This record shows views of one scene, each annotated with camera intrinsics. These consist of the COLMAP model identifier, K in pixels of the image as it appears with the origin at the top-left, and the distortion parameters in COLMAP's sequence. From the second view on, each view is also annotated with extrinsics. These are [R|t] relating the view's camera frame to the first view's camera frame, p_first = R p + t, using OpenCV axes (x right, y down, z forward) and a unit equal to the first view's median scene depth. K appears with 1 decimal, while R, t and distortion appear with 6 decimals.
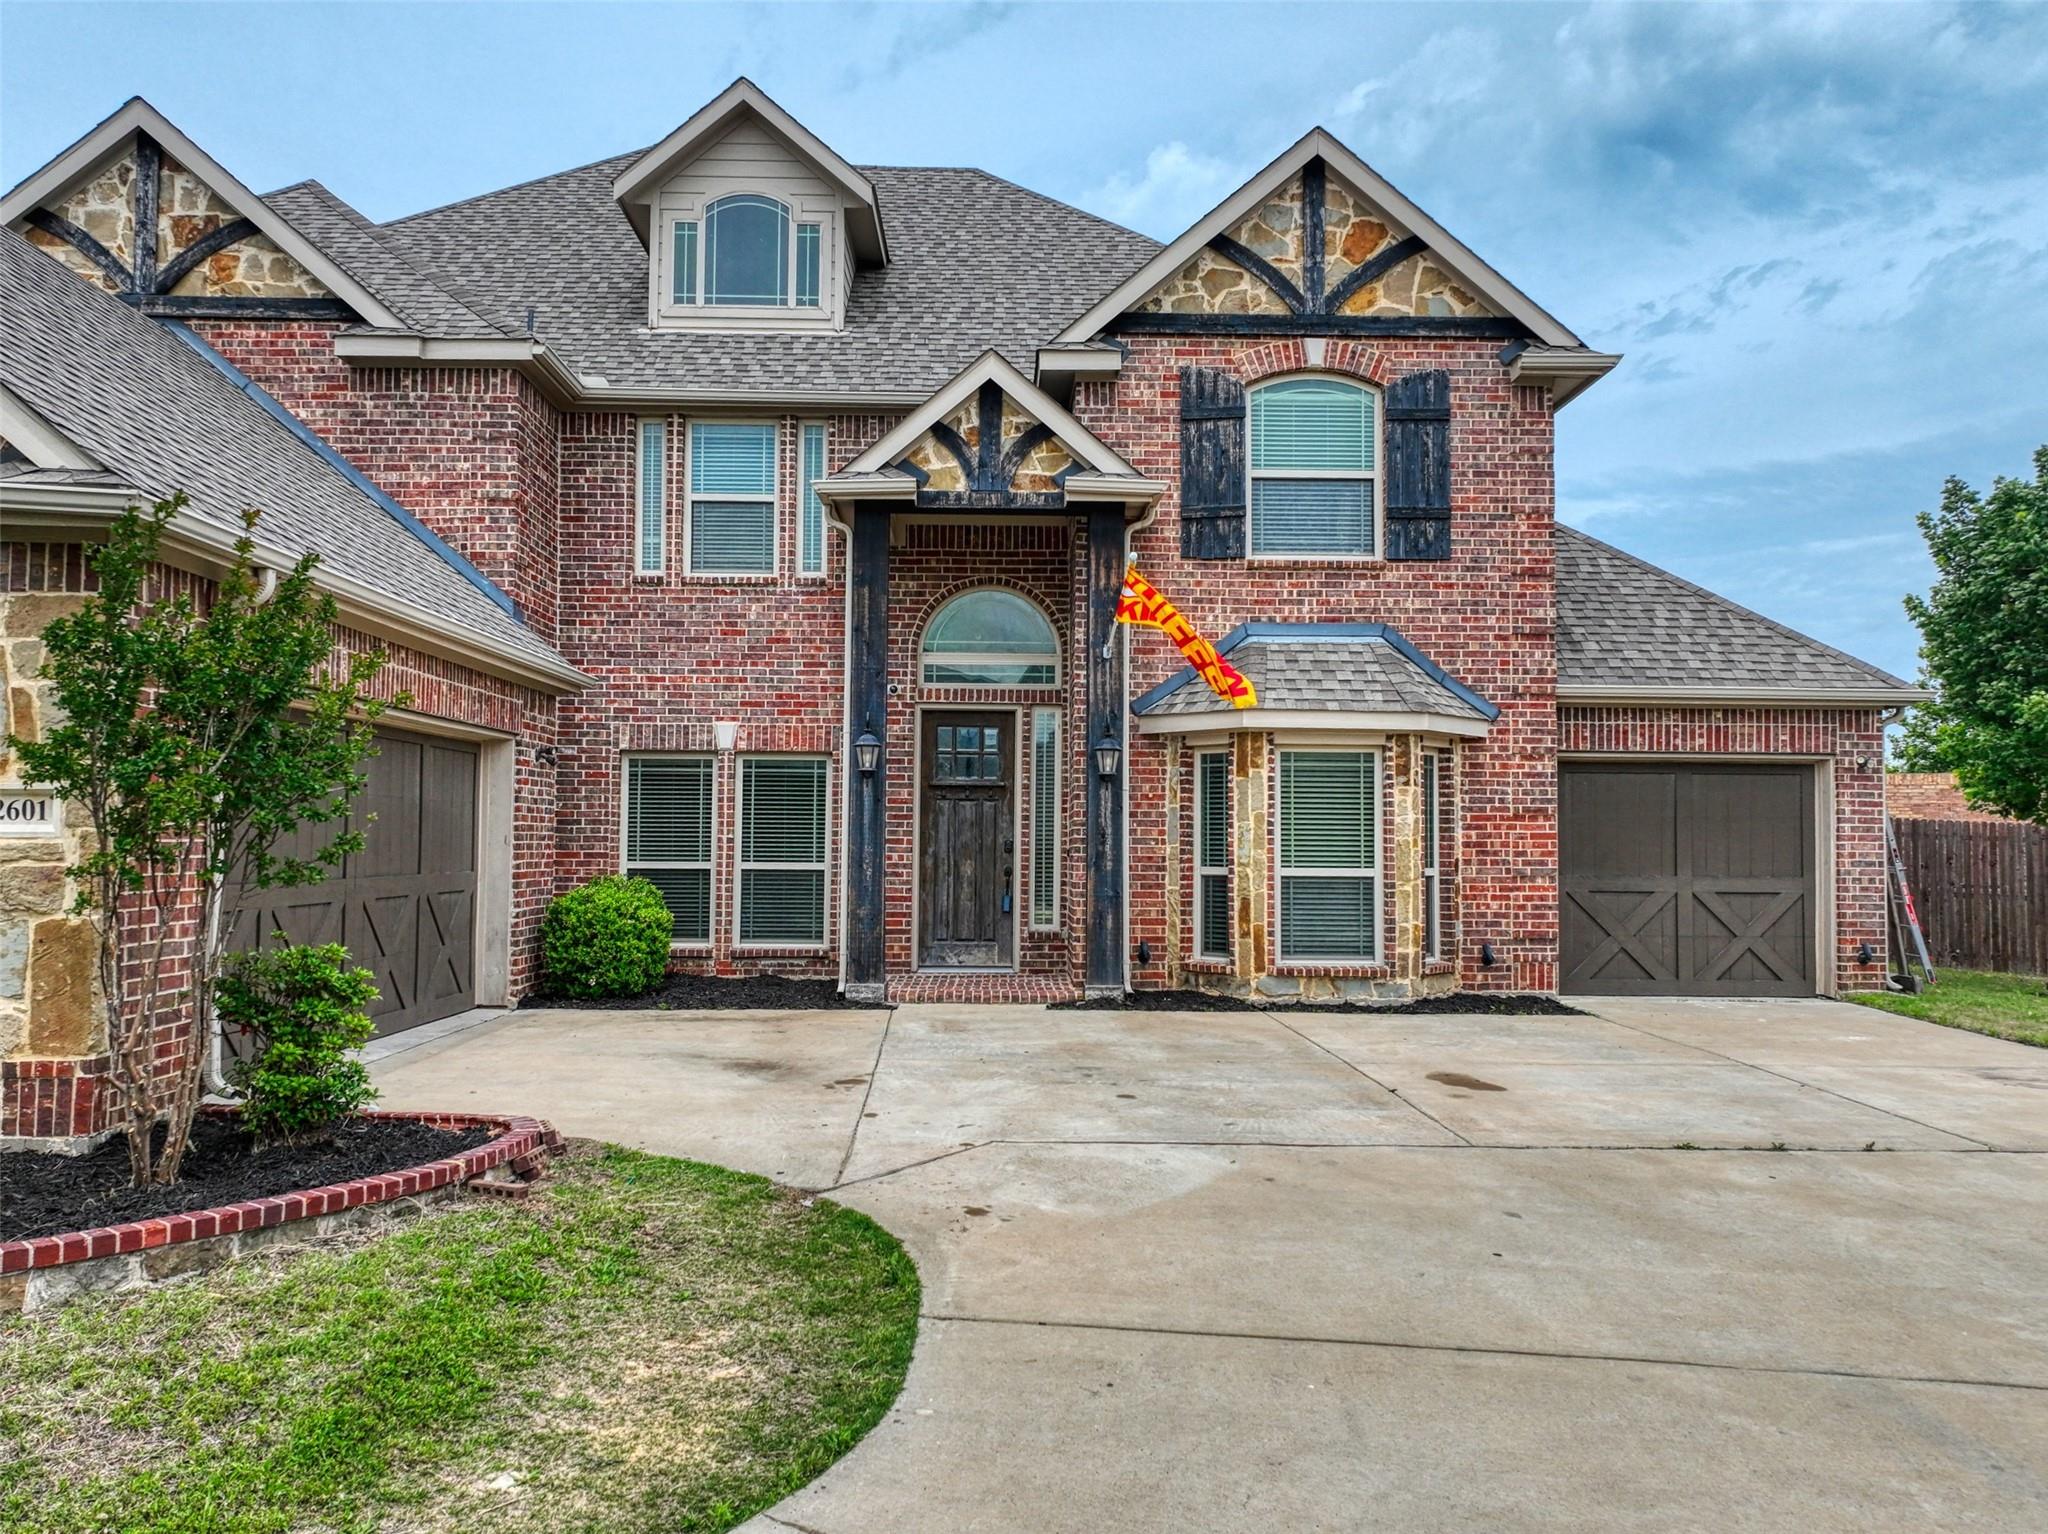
lens RADIAL K [[1560.5, 0, 1024.0], [0, 1560.5, 767.0], [0, 0, 1]] dist [0.007016, -0.001027]
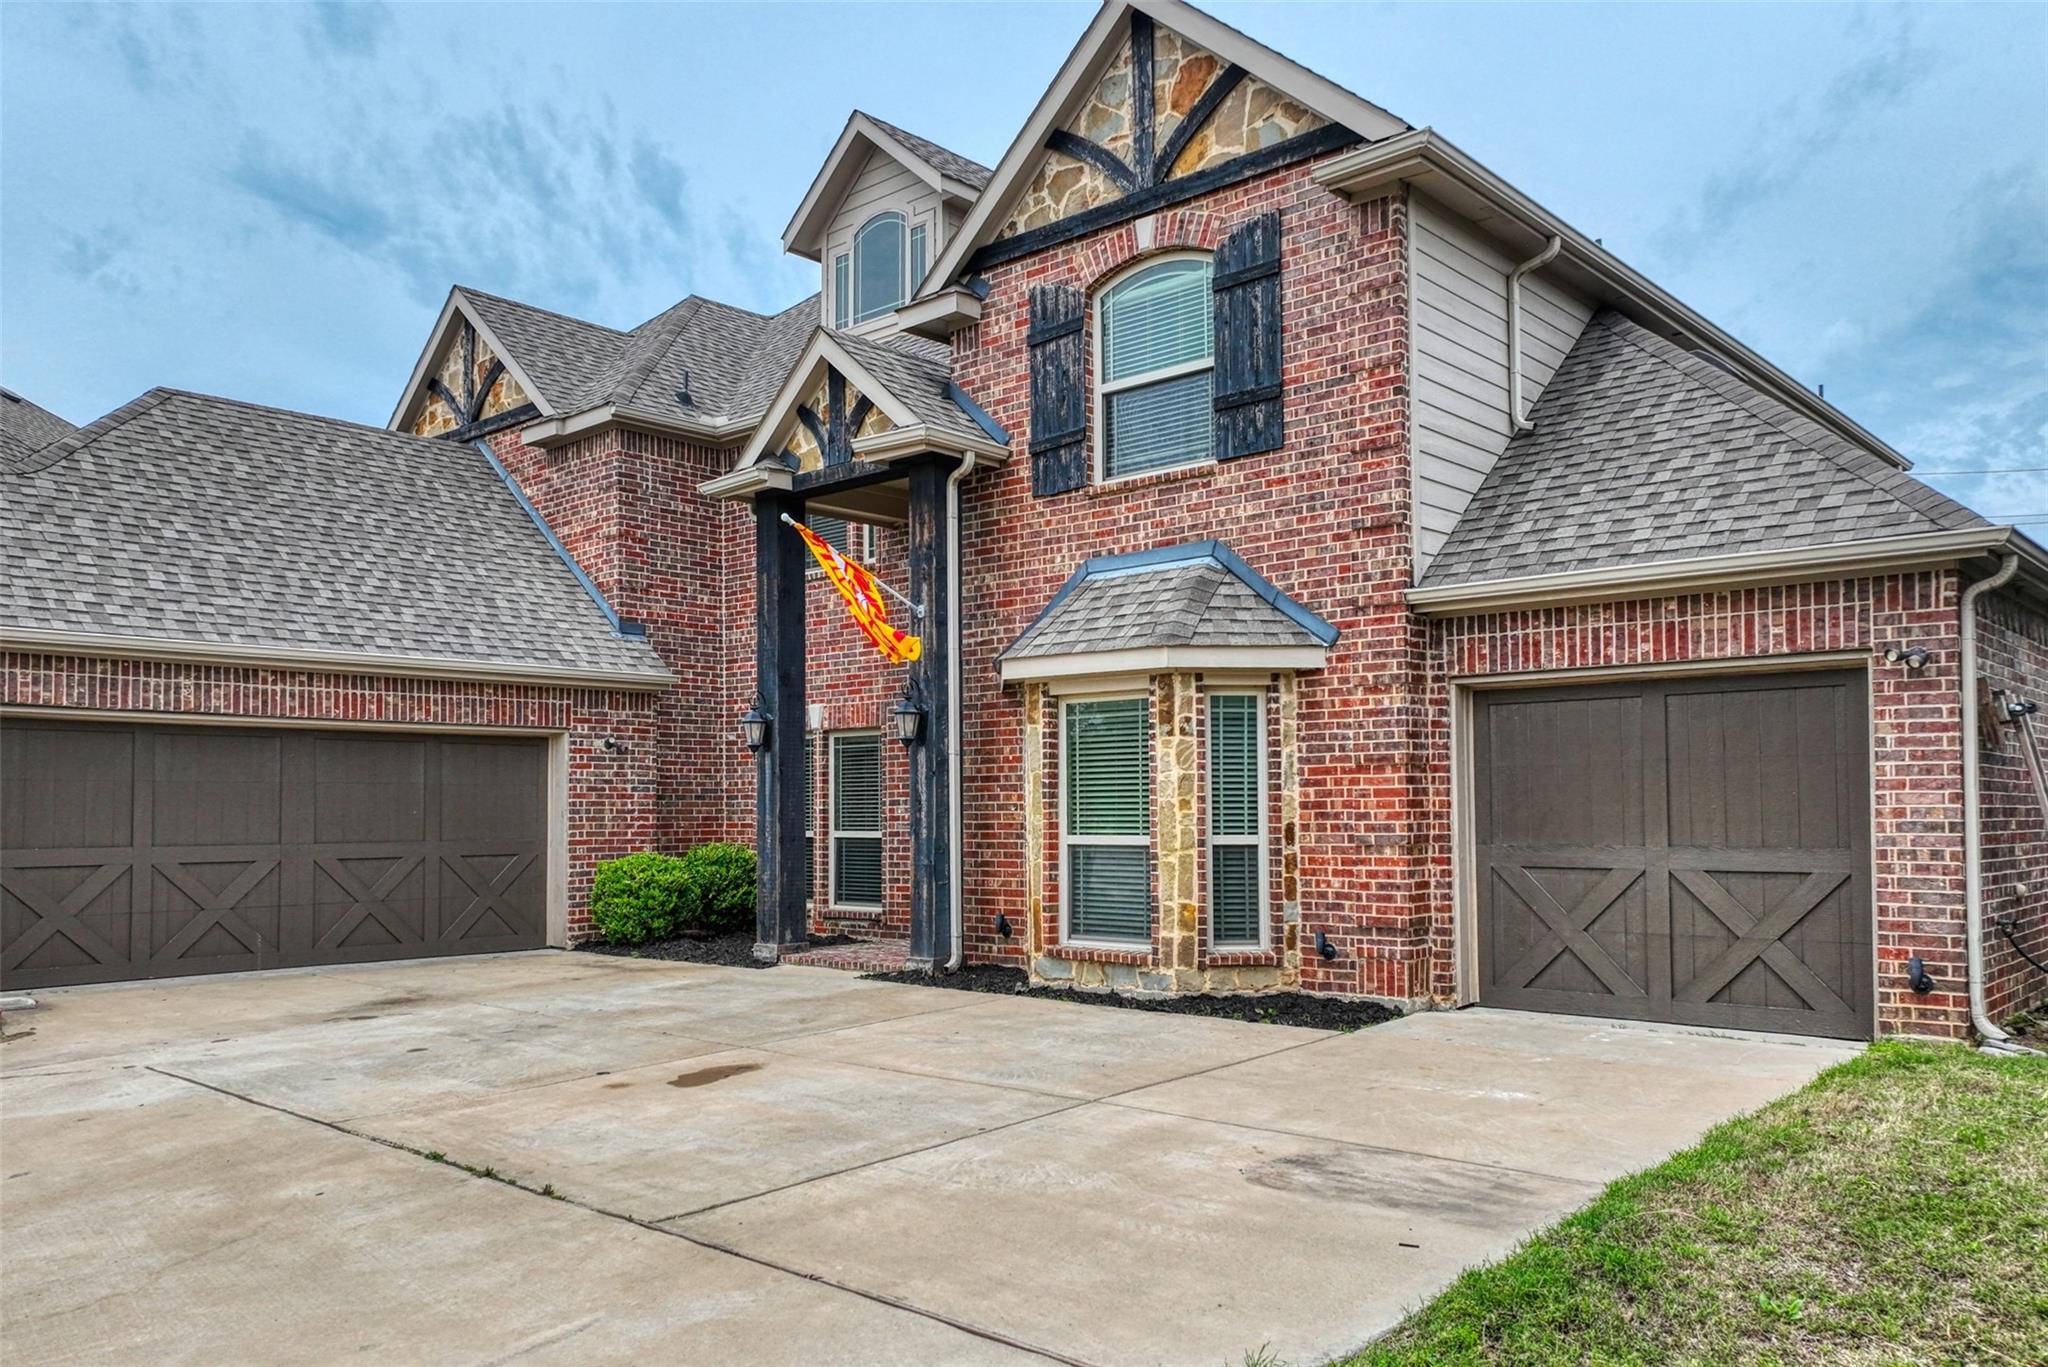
lens RADIAL K [[1508.6, 0, 1024.5], [0, 1508.6, 754.8], [0, 0, 1]] dist [0.007531, 0.002529]
pose [[0.731741, -0.038220, -0.680511, 0.694655], [0.044804, 0.998964, -0.007928, 0.023708], [0.680109, -0.024689, 0.732695, 0.342787]]
